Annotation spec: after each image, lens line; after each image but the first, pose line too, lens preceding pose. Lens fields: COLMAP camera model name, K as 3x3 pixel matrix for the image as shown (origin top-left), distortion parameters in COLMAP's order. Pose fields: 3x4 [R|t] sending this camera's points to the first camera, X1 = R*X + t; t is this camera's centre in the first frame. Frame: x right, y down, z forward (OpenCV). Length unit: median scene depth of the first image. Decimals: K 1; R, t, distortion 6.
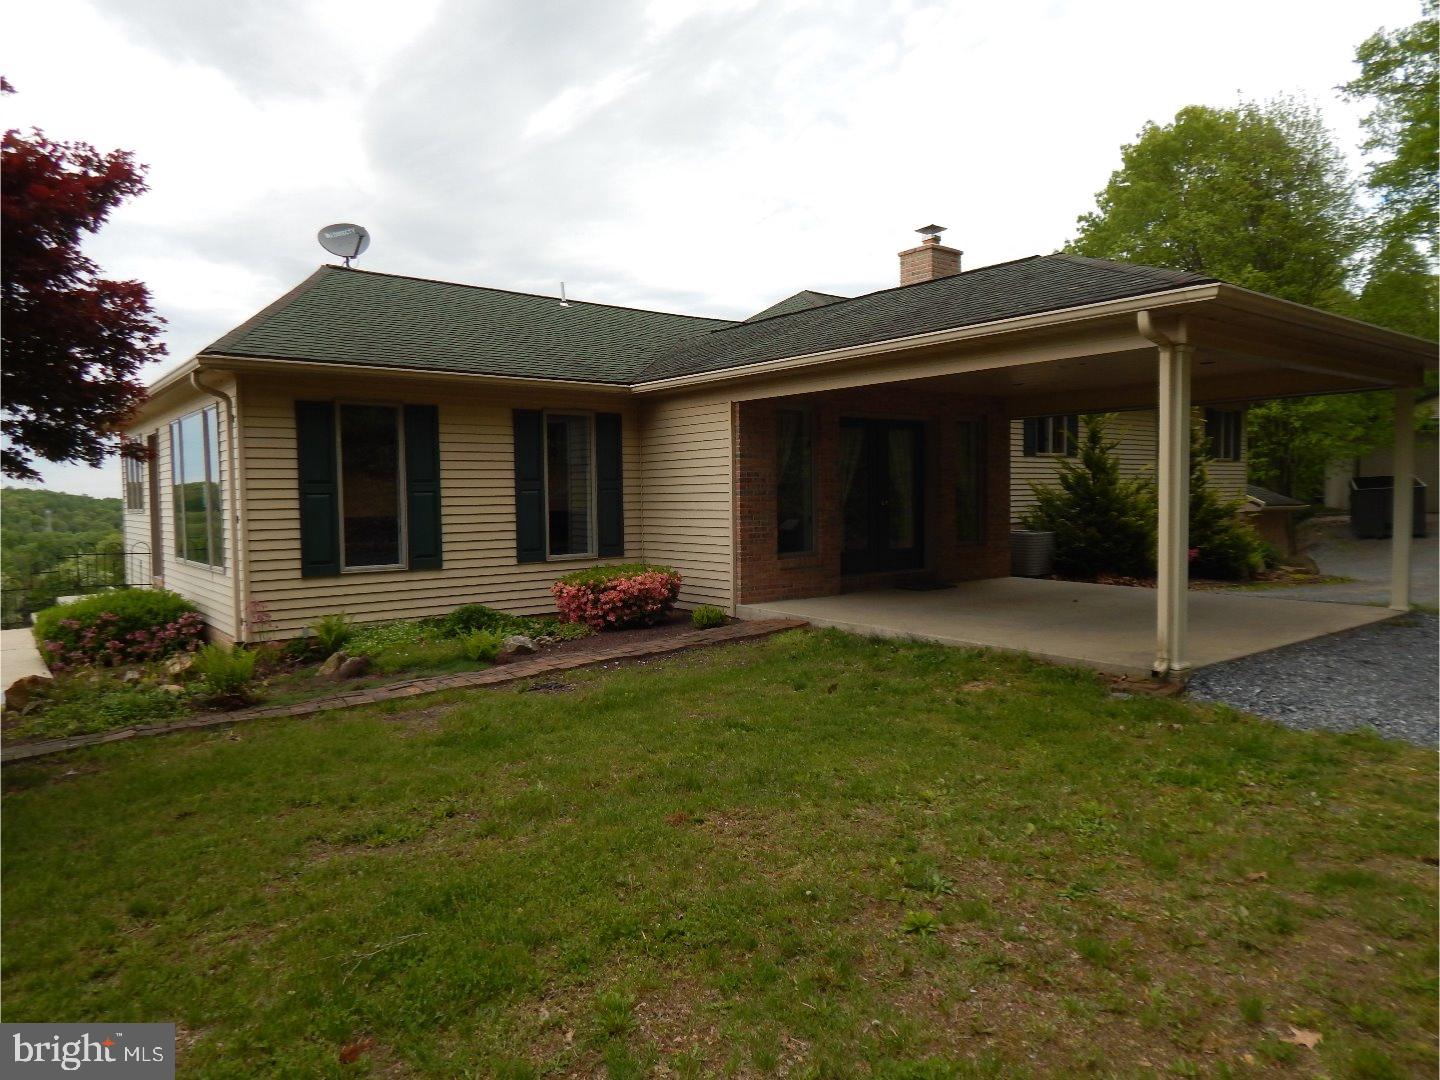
lens RADIAL K [[954.4, 0, 729.8], [0, 954.4, 549.5], [0, 0, 1]] dist [0.008094, -0.005850]
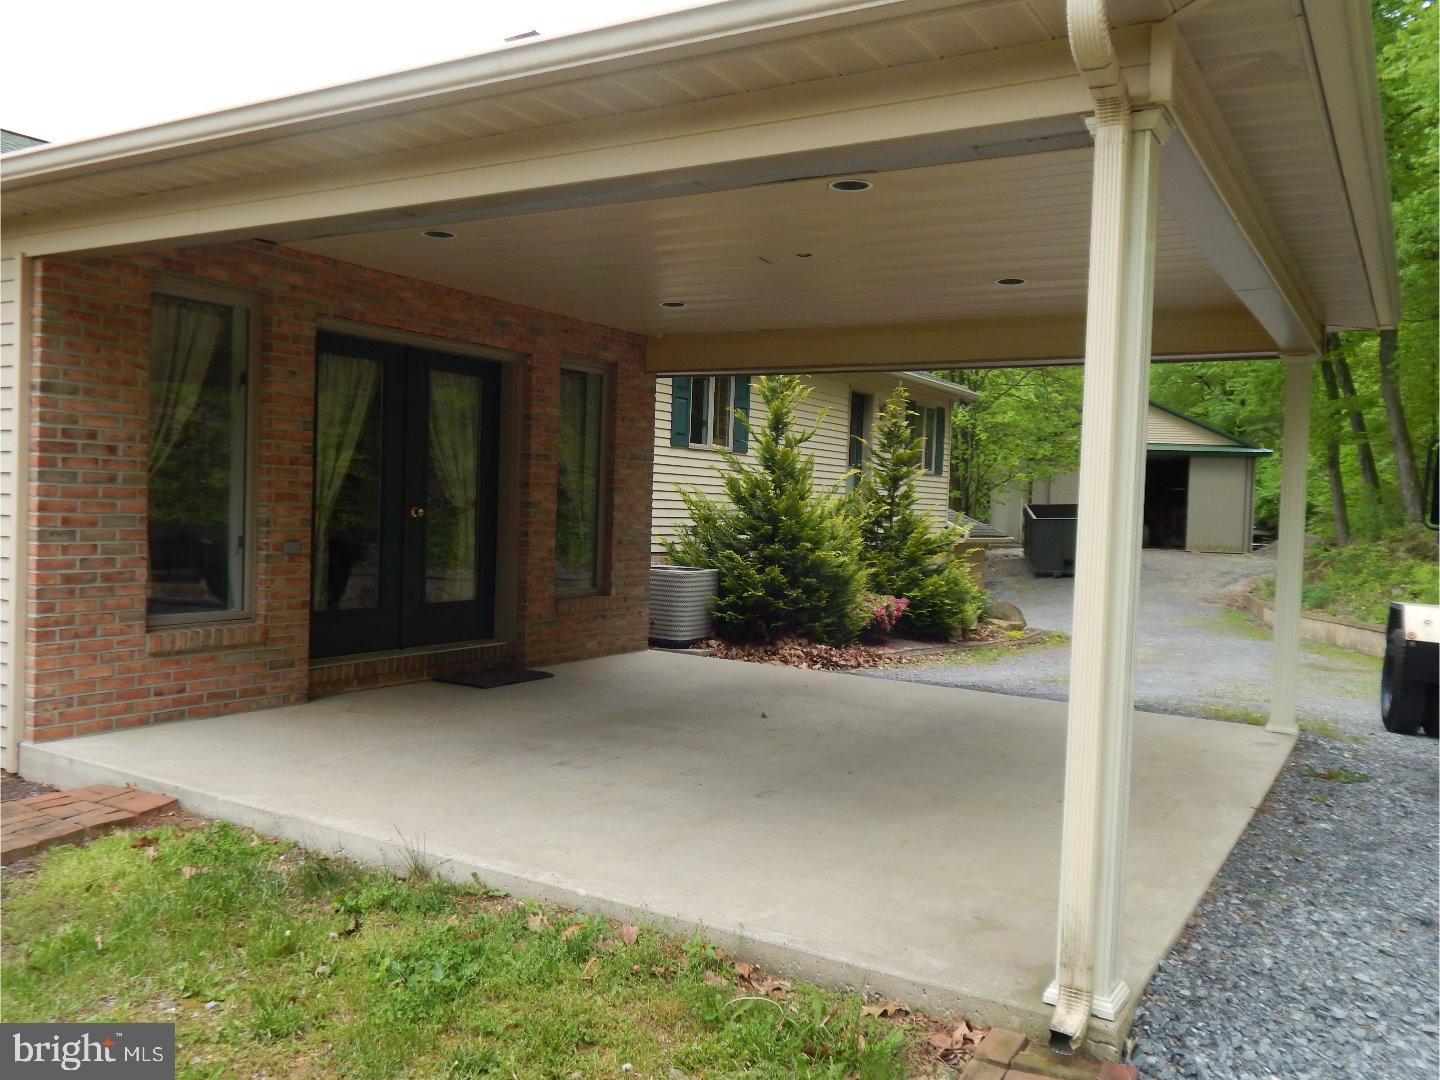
lens RADIAL K [[1175.1, 0, 723.6], [0, 1175.1, 540.8], [0, 0, 1]] dist [0.010755, 0.003513]
pose [[0.935959, 0.033852, 0.350478, 0.078230], [-0.025811, 0.999286, -0.027591, -0.017048], [-0.351162, 0.016778, 0.936164, 0.289449]]
